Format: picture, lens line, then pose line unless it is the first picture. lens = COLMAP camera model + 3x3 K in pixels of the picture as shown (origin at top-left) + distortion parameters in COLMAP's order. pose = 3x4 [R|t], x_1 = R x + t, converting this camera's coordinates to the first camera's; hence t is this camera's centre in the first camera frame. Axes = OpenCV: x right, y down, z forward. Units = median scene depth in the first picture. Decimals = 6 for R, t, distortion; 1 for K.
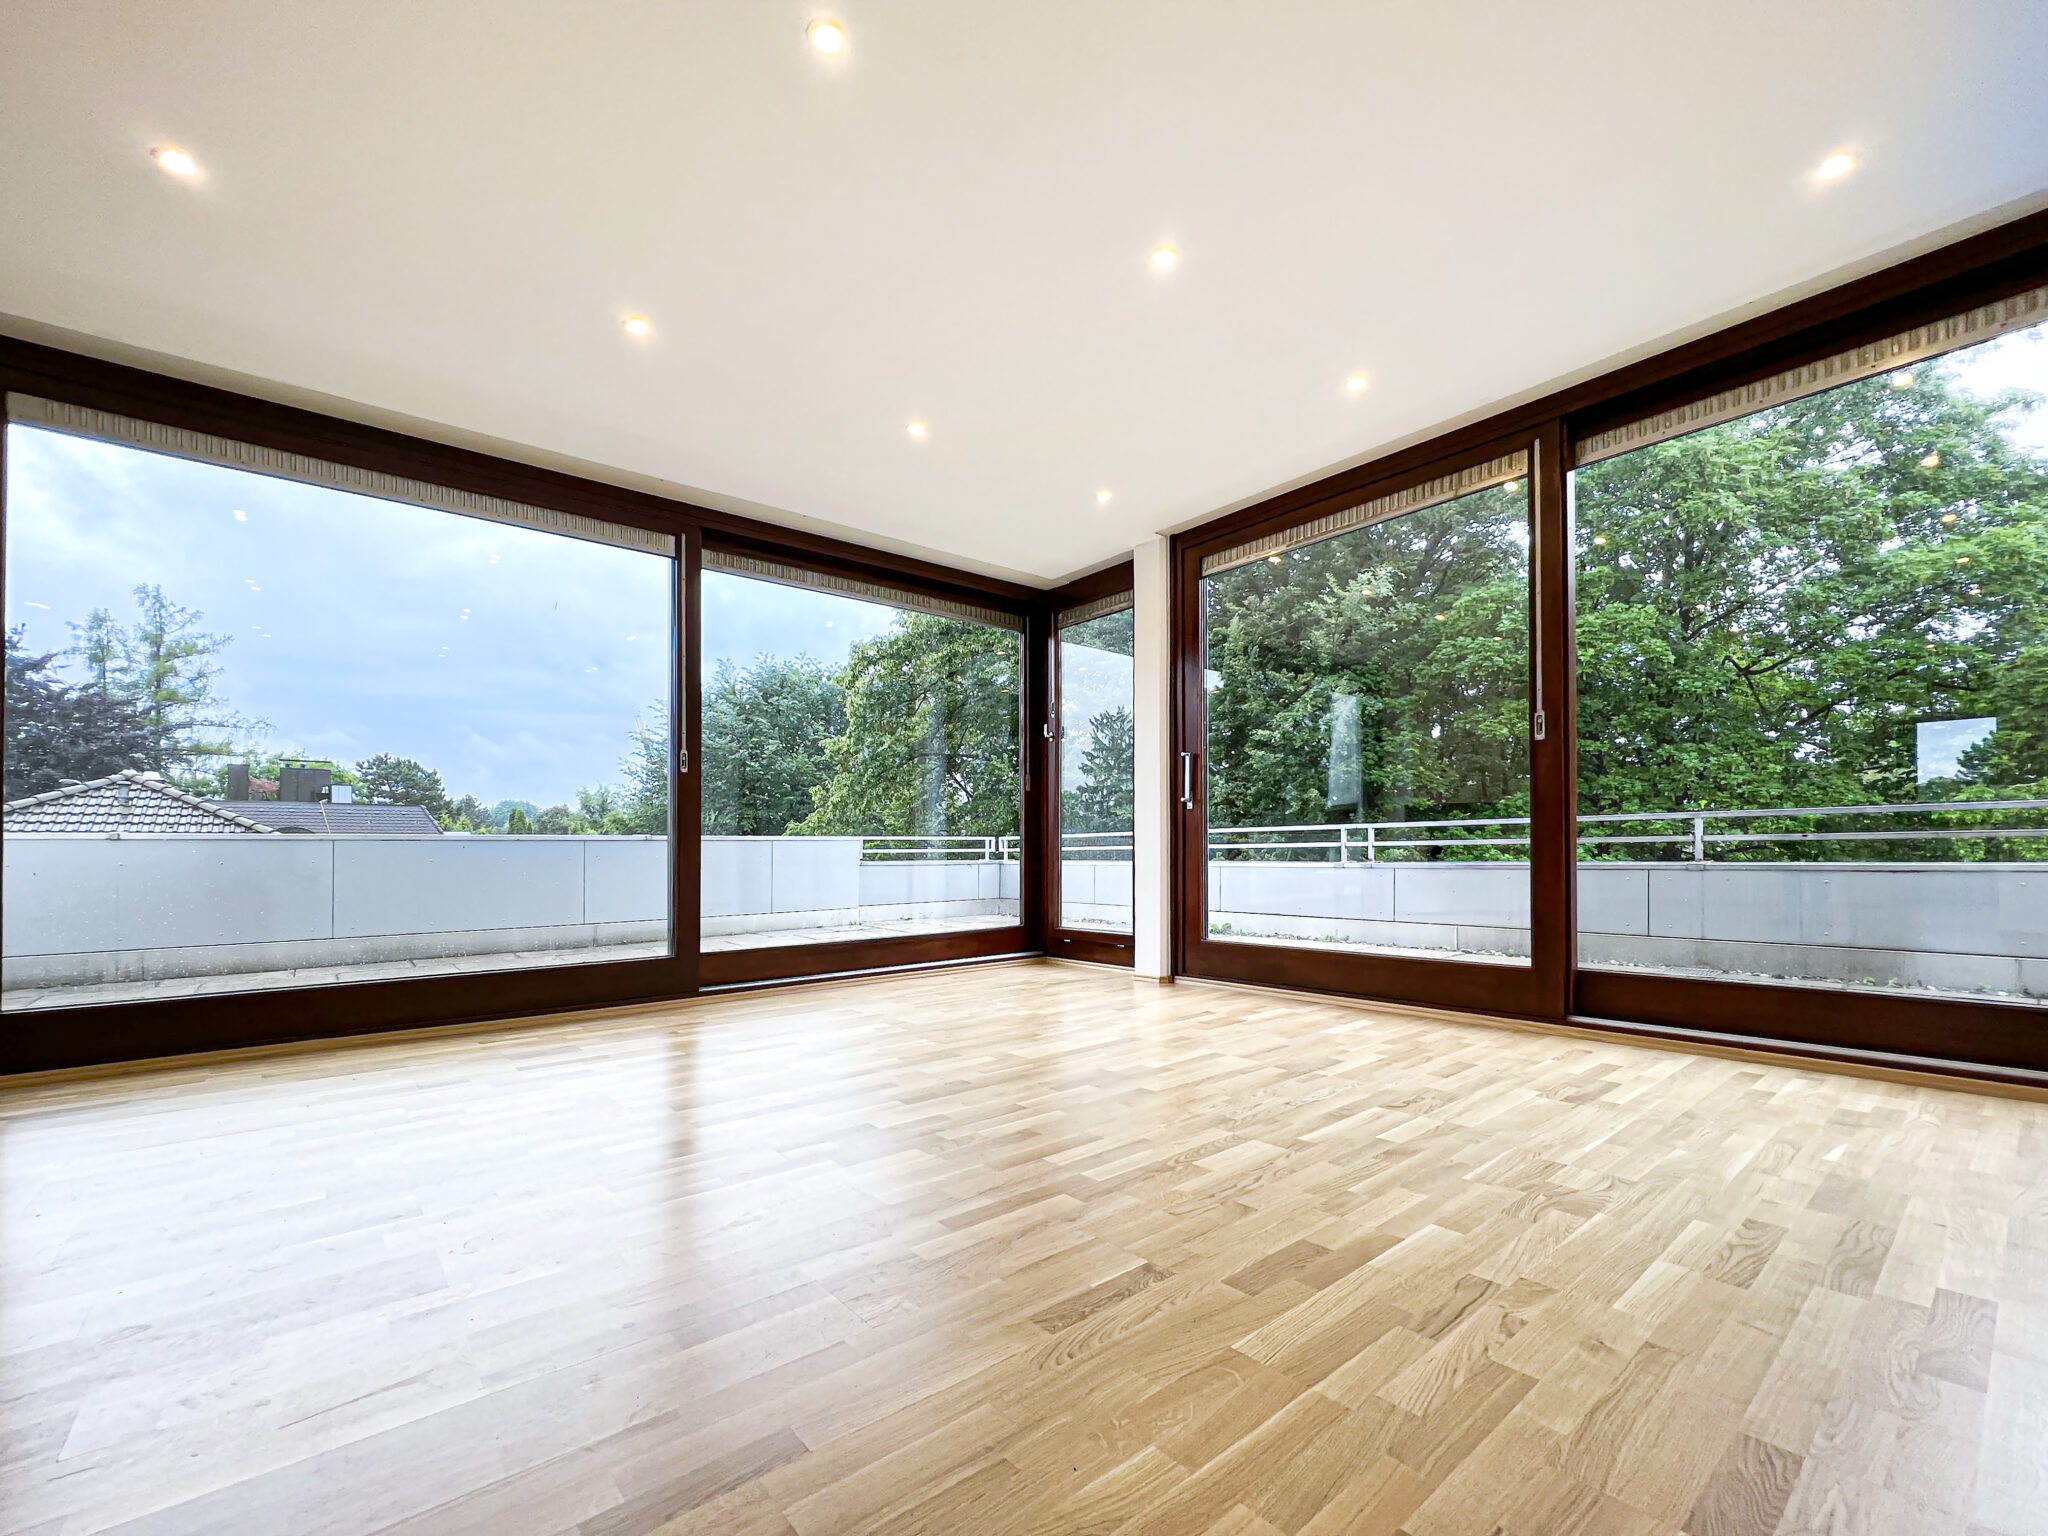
lens RADIAL K [[851.4, 0, 1043.5], [0, 851.4, 832.2], [0, 0, 1]] dist [0.001572, 0.000999]
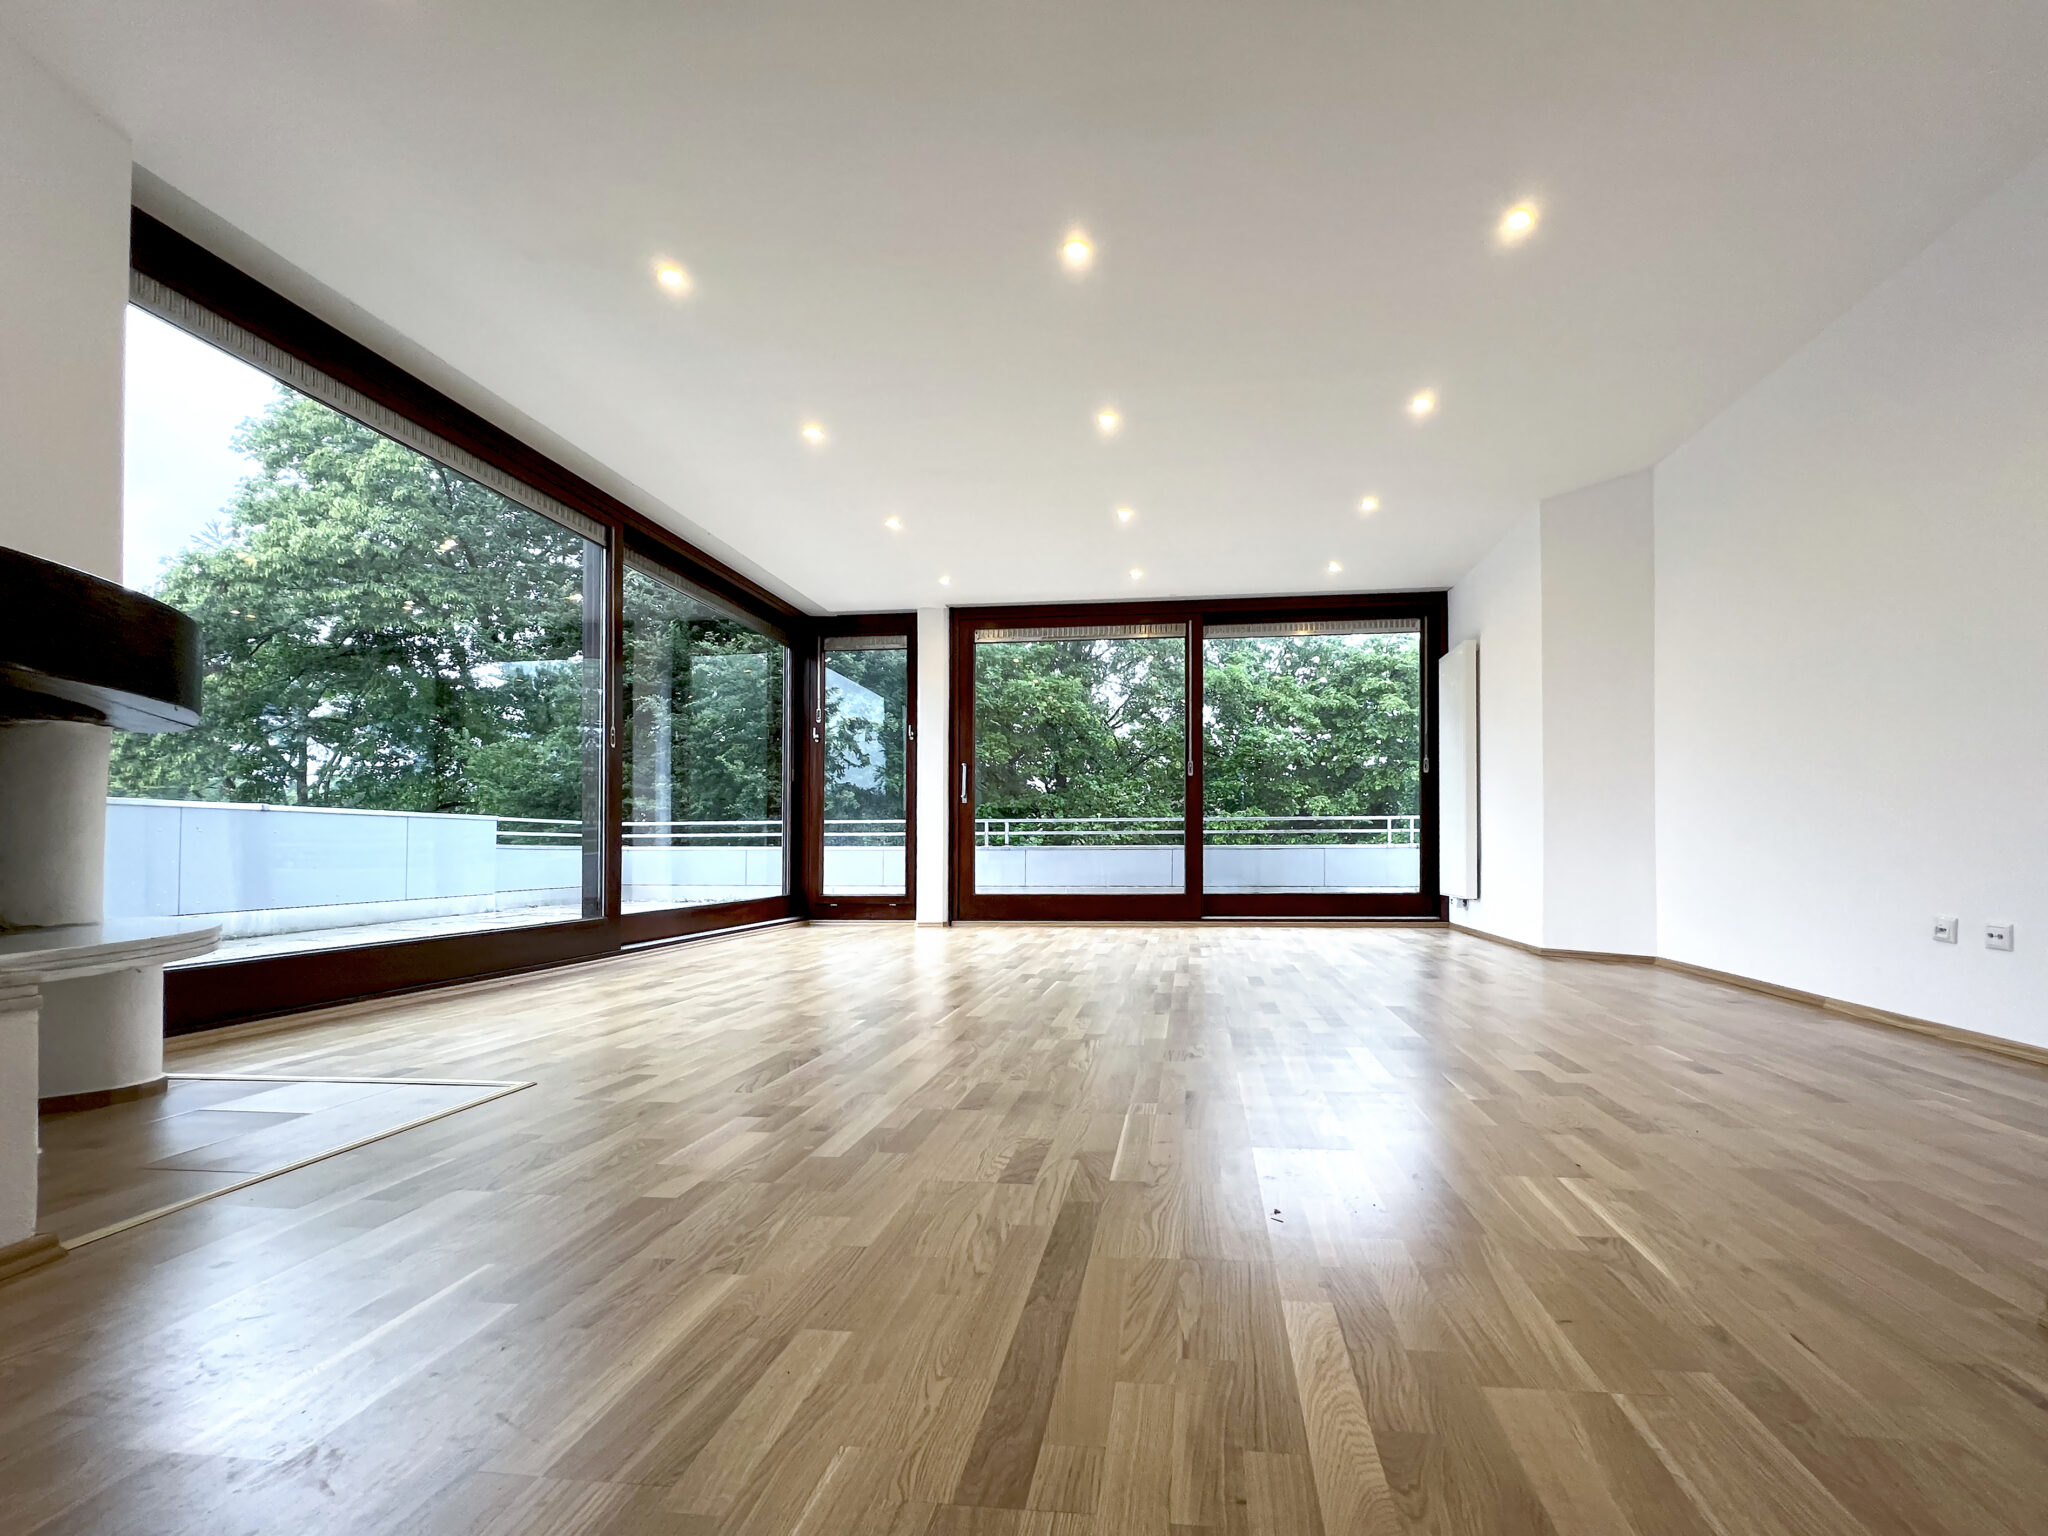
lens RADIAL K [[851.4, 0, 1094.6], [0, 851.4, 834.1], [0, 0, 1]] dist [0.001572, 0.000999]
pose [[0.723681, 0.020954, 0.689817, -0.266676], [-0.020373, 0.999752, -0.008995, 0.013206], [-0.689834, -0.007544, 0.723928, -0.076950]]
